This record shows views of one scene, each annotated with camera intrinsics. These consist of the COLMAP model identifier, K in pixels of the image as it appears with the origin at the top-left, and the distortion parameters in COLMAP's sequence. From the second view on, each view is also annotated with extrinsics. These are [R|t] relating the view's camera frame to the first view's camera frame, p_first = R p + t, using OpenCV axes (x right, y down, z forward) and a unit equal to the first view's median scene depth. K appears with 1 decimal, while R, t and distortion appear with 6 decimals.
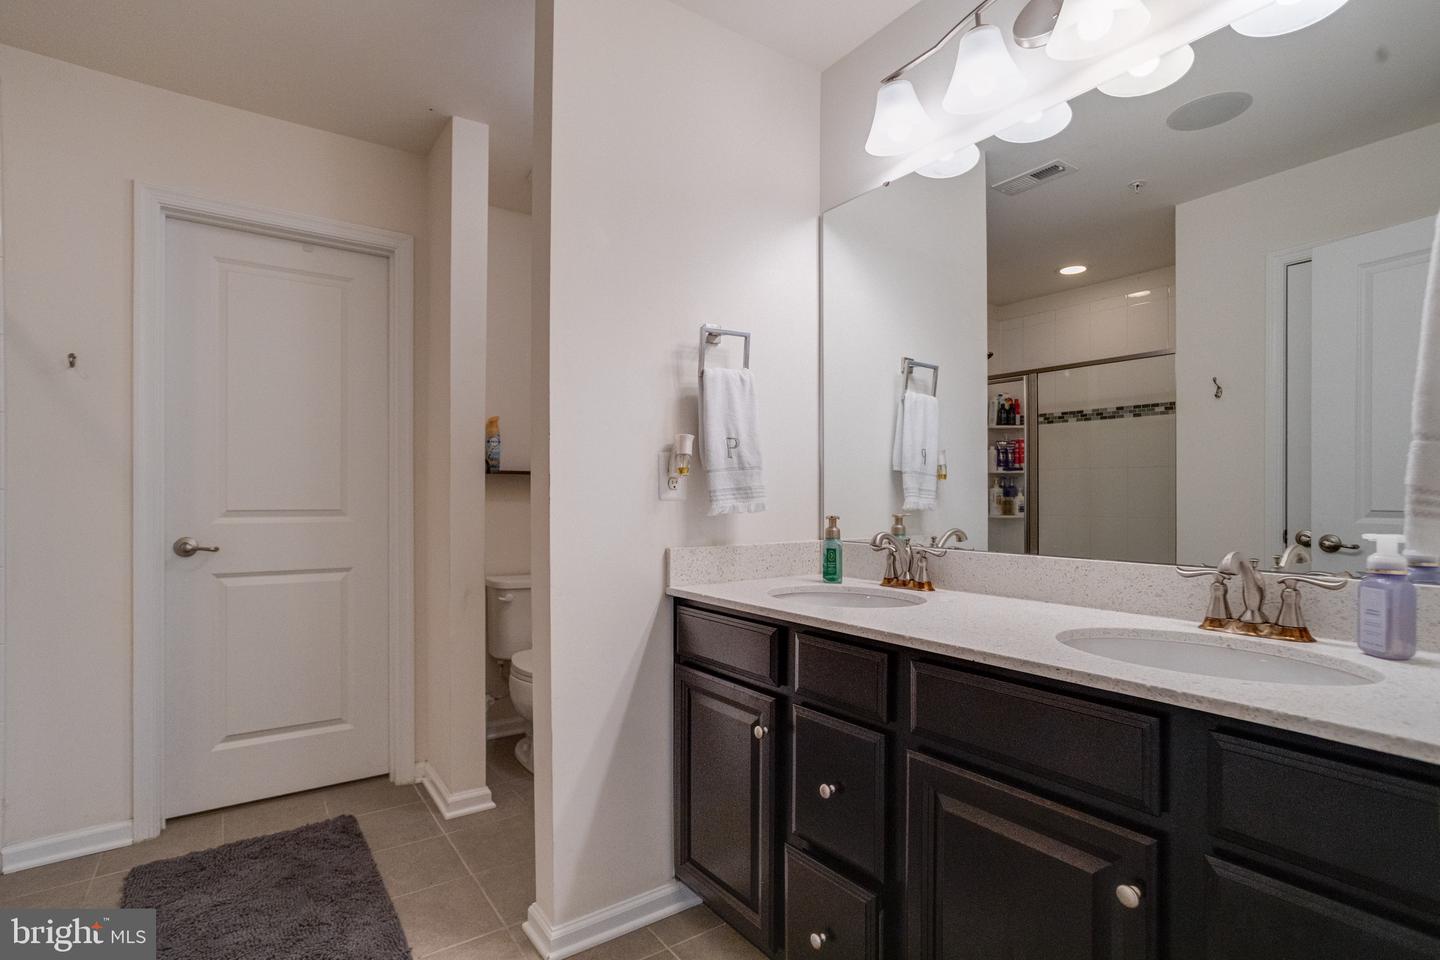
lens RADIAL K [[702.6, 0, 722.0], [0, 702.6, 491.5], [0, 0, 1]] dist [-0.037337, 0.025092]
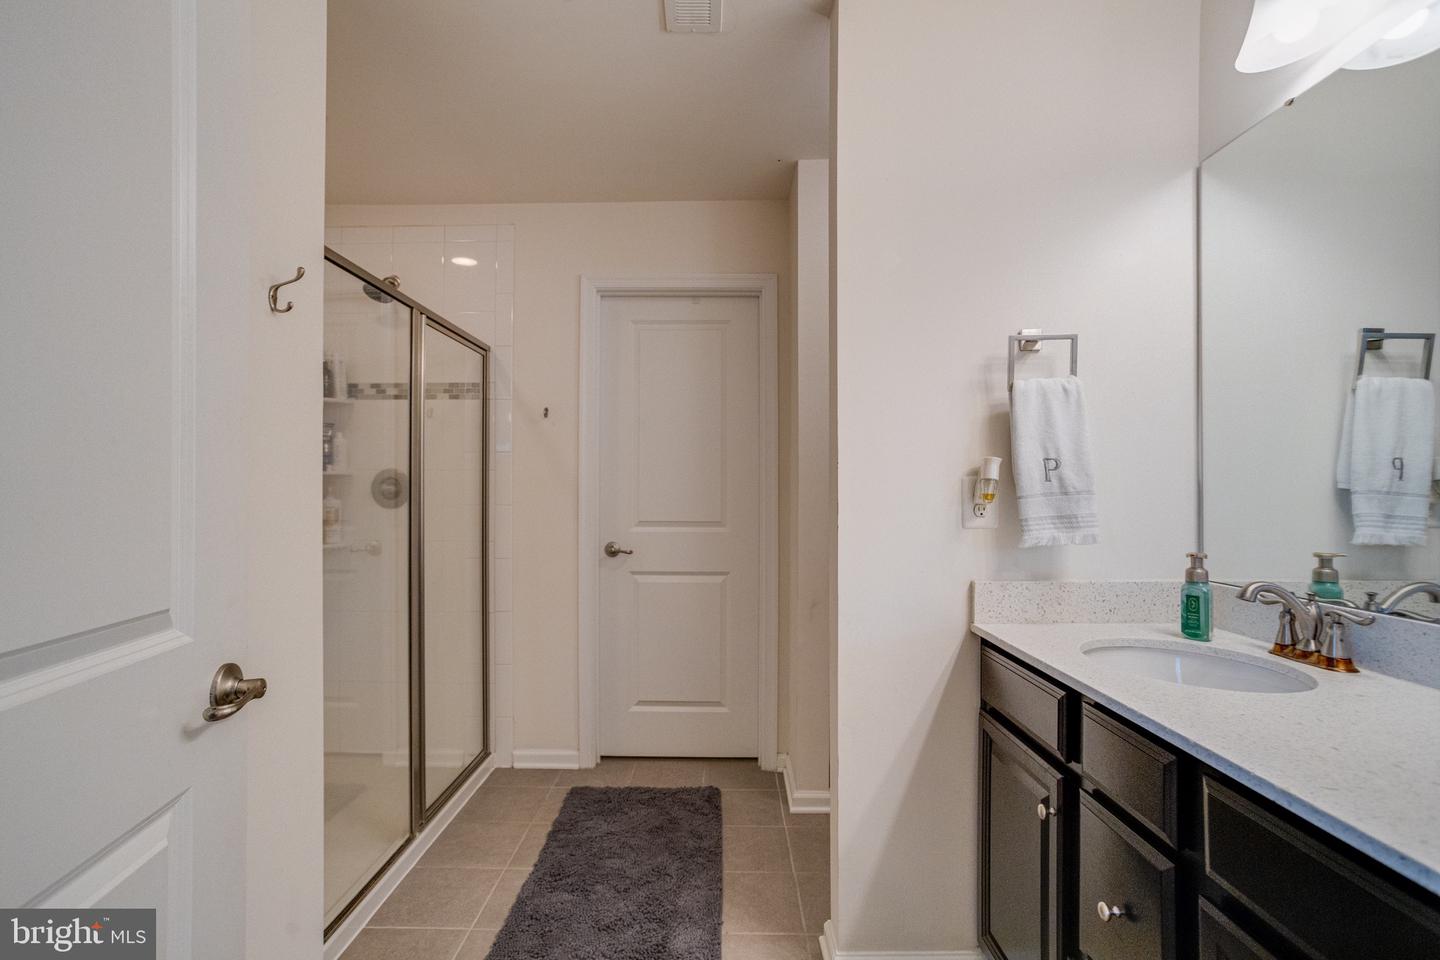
lens RADIAL K [[702.6, 0, 720.1], [0, 702.6, 482.7], [0, 0, 1]] dist [-0.037337, 0.025092]
pose [[0.811268, -0.005368, -0.584649, 0.174989], [0.001017, 0.999969, -0.007771, -0.037736], [0.584673, 0.005710, 0.811249, 0.063988]]
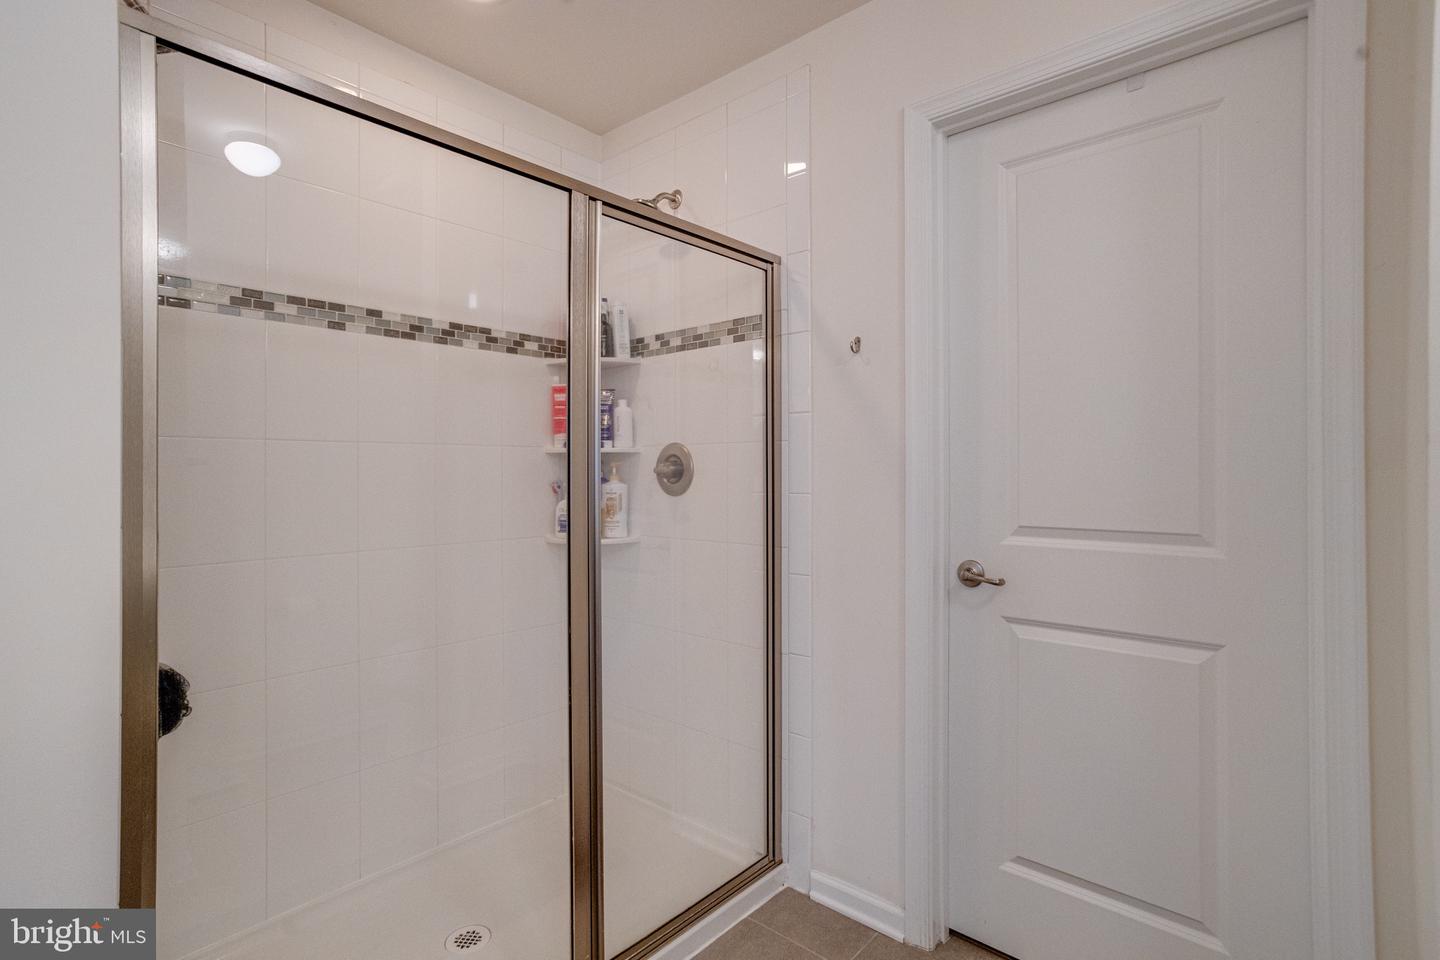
lens RADIAL K [[702.6, 0, 709.9], [0, 702.6, 471.1], [0, 0, 1]] dist [-0.037337, 0.025092]
pose [[0.213220, -0.005774, -0.976987, -0.127010], [0.004599, 0.999977, -0.004907, -0.028951], [0.976993, -0.003447, 0.213242, 0.653835]]
